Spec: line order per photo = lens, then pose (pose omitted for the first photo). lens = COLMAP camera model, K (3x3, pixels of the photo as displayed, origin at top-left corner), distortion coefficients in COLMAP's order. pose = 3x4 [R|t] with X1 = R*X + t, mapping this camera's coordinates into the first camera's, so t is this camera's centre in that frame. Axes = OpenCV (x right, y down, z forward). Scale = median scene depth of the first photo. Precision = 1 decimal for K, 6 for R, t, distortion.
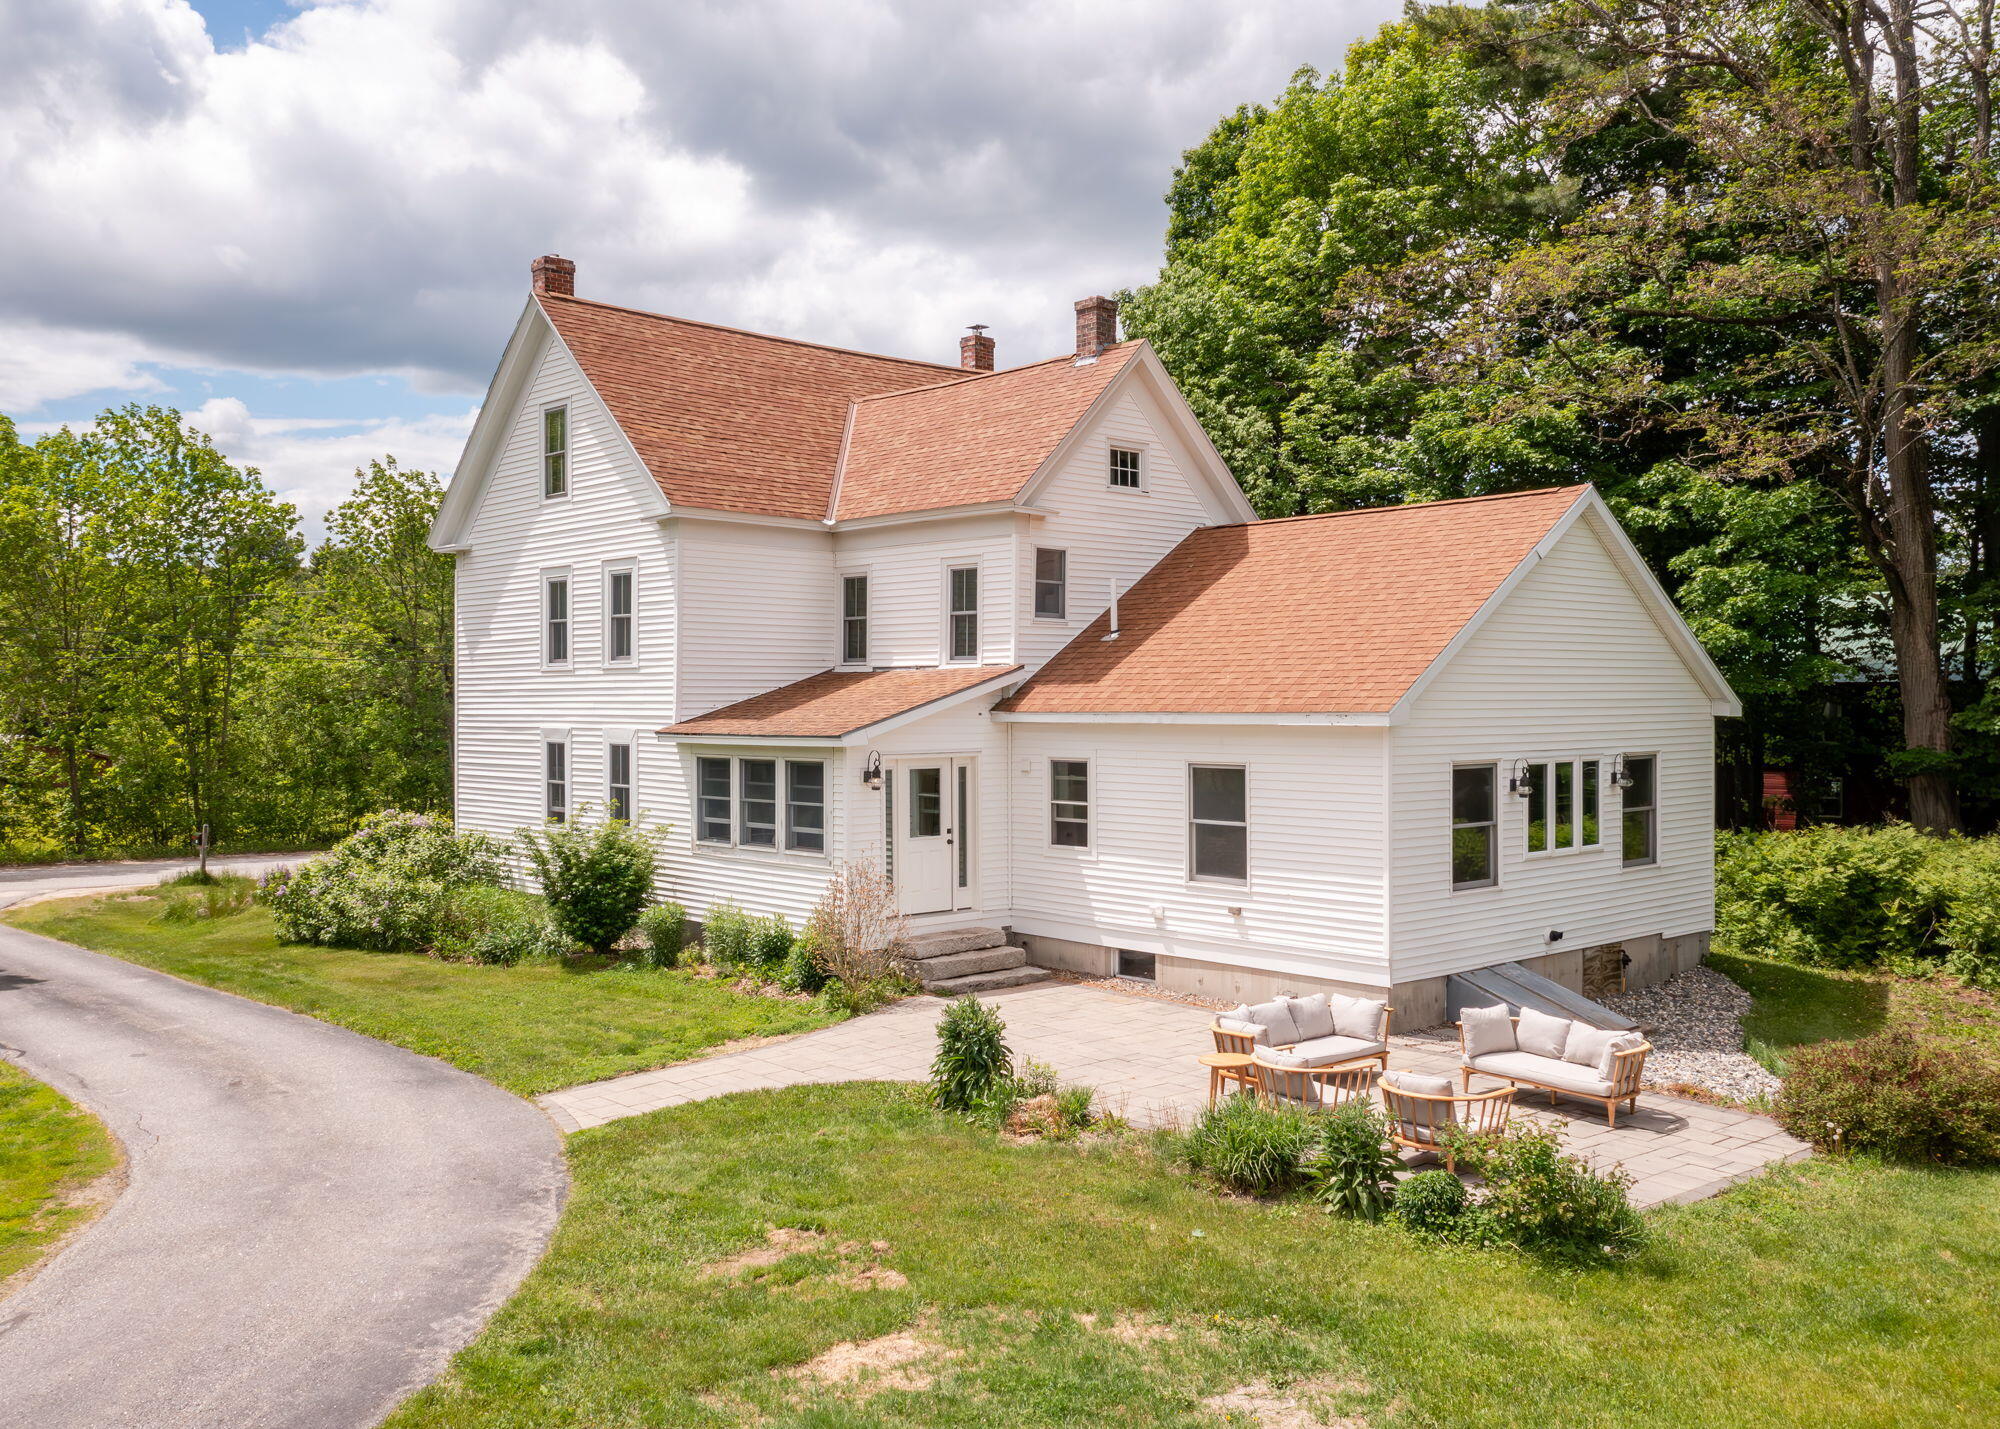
lens RADIAL K [[1691.6, 0, 1000.0], [0, 1691.6, 714.5], [0, 0, 1]] dist [-0.016437, 0.089596]
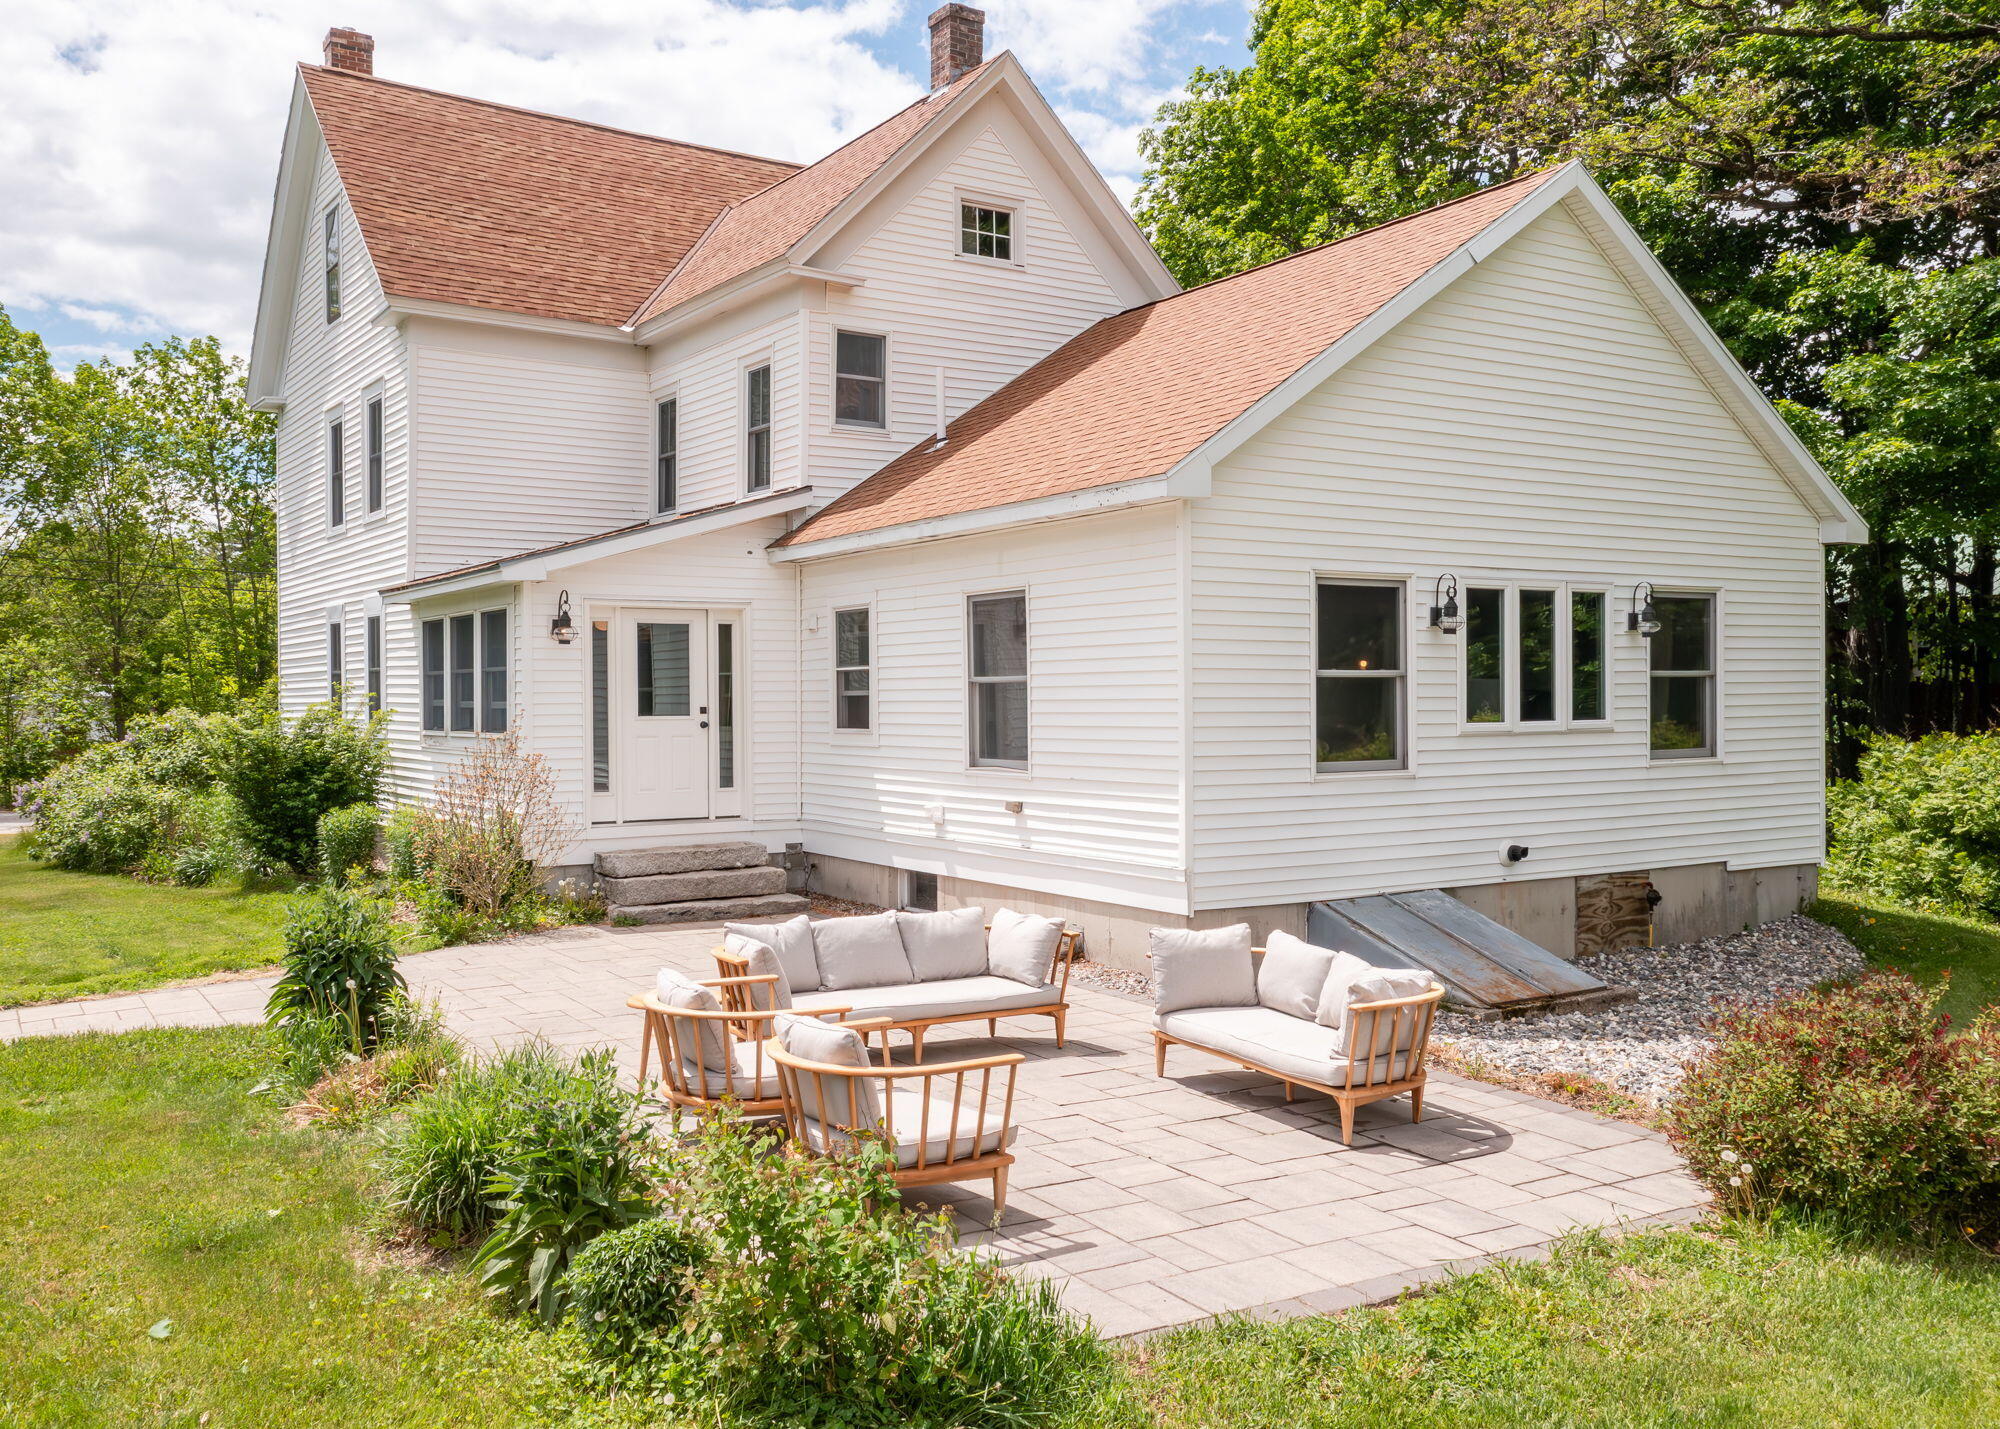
lens RADIAL K [[1691.6, 0, 1000.0], [0, 1691.6, 714.5], [0, 0, 1]] dist [-0.016437, 0.089596]
pose [[0.986395, -0.000667, -0.164390, 0.222447], [0.001010, 0.999997, 0.002006, 0.070673], [0.164388, -0.002145, 0.986393, 0.301084]]
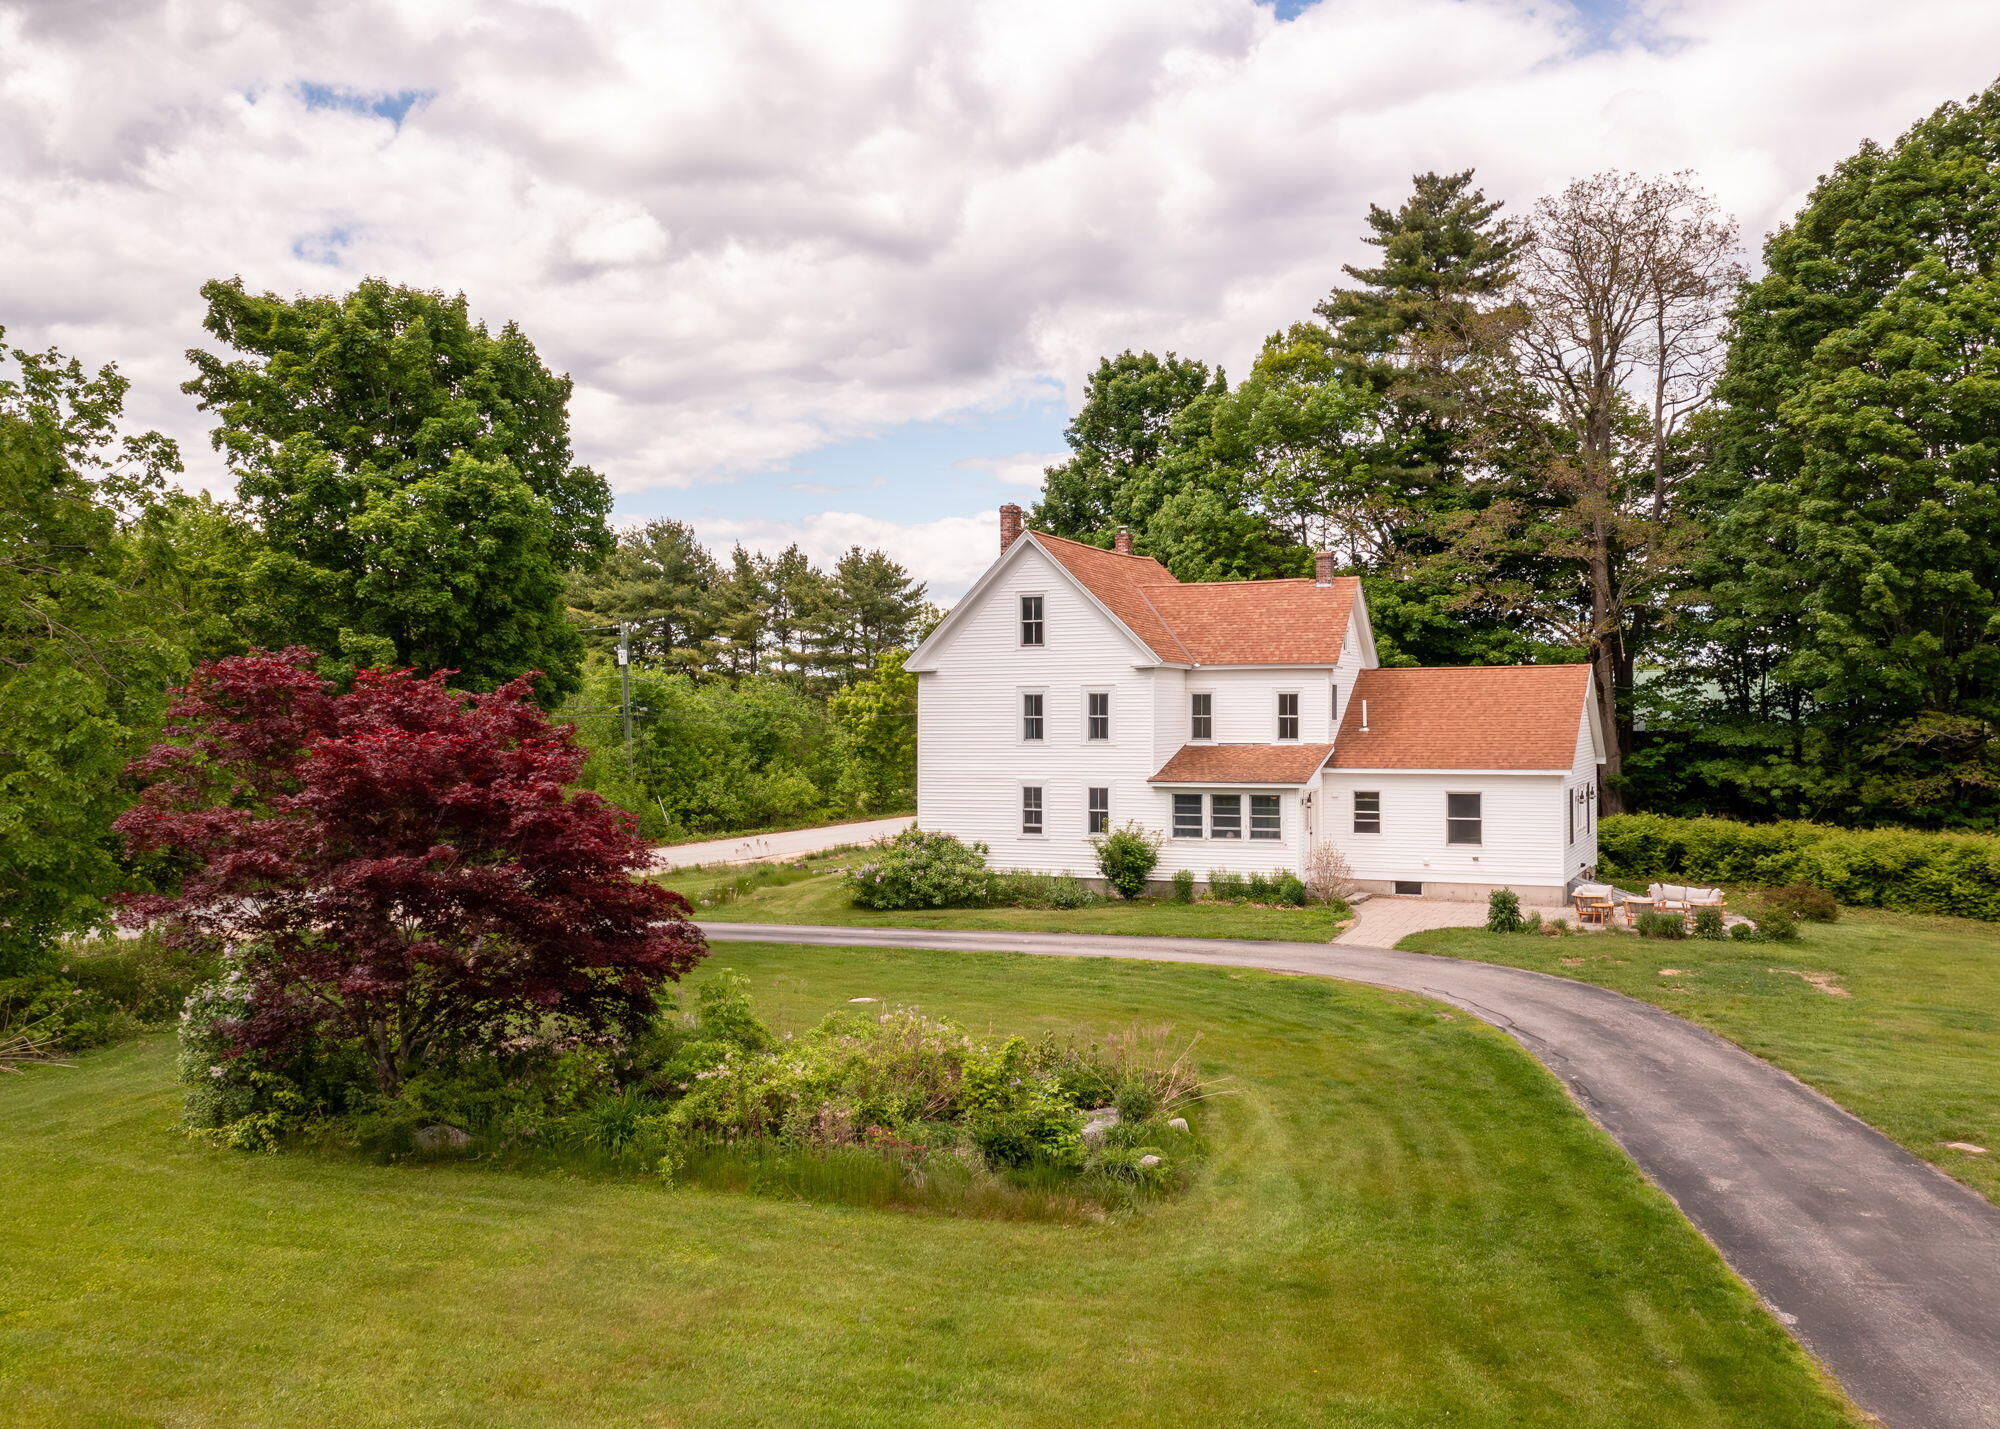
lens RADIAL K [[1691.6, 0, 1000.0], [0, 1691.6, 714.5], [0, 0, 1]] dist [-0.016437, 0.089596]
pose [[0.927530, -0.006247, 0.373697, -1.137785], [0.009403, 0.999934, -0.006623, -0.056684], [-0.373631, 0.009657, 0.927527, -0.734730]]
